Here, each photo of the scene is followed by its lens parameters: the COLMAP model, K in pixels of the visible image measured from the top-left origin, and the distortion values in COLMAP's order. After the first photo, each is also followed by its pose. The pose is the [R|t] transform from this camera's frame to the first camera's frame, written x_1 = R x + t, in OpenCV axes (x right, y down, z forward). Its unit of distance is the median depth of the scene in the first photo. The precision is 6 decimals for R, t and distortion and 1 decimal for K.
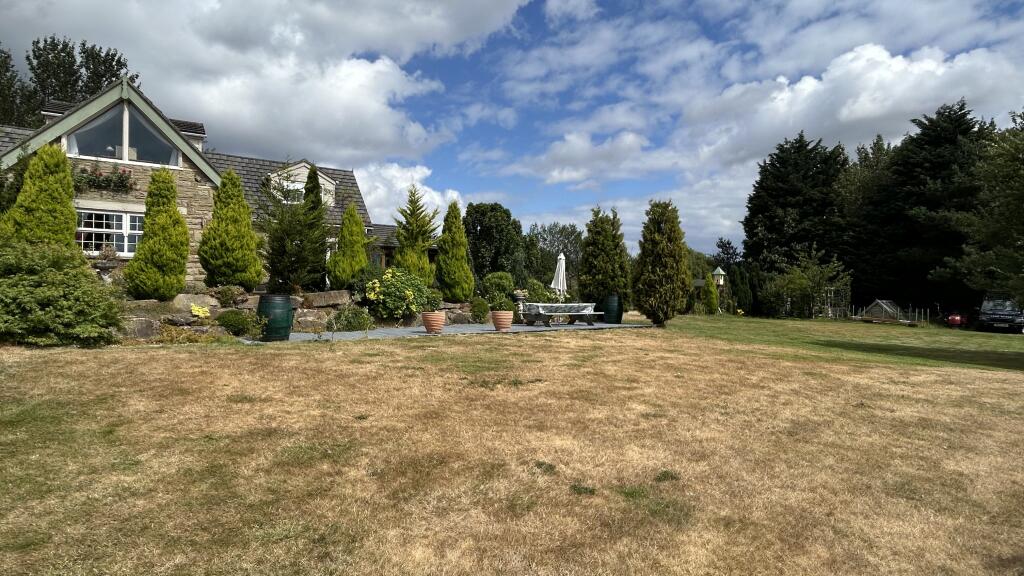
lens RADIAL K [[493.9, 0, 512.0], [0, 493.9, 288.0], [0, 0, 1]] dist [-0.000889, -0.000444]
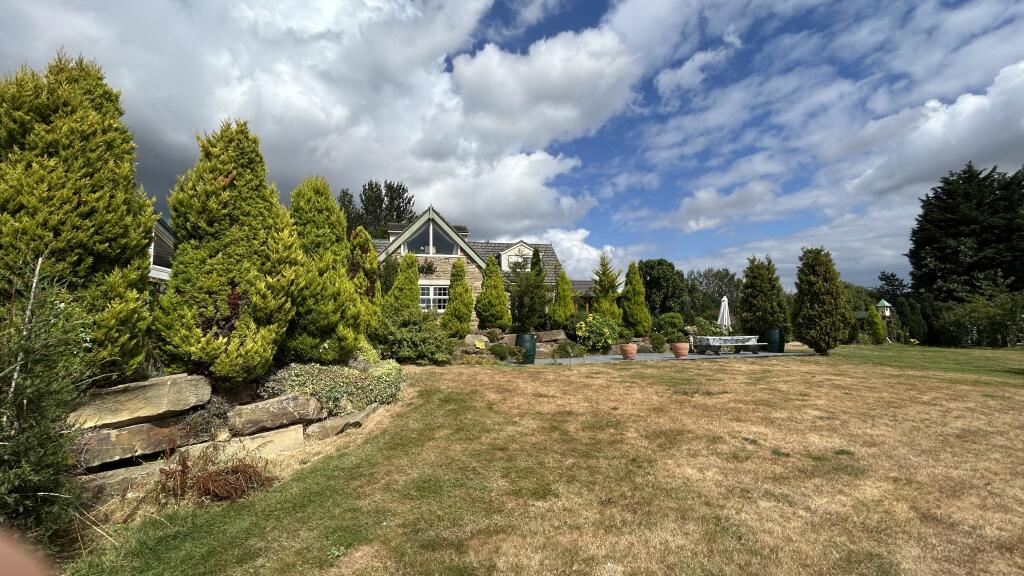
lens RADIAL K [[408.6, 0, 515.3], [0, 408.6, 285.7], [0, 0, 1]] dist [0.003454, 0.000572]
pose [[0.941628, -0.058685, -0.331501, -0.054936], [0.026540, 0.994565, -0.100680, -0.006072], [0.335607, 0.086005, 0.938068, -0.163224]]
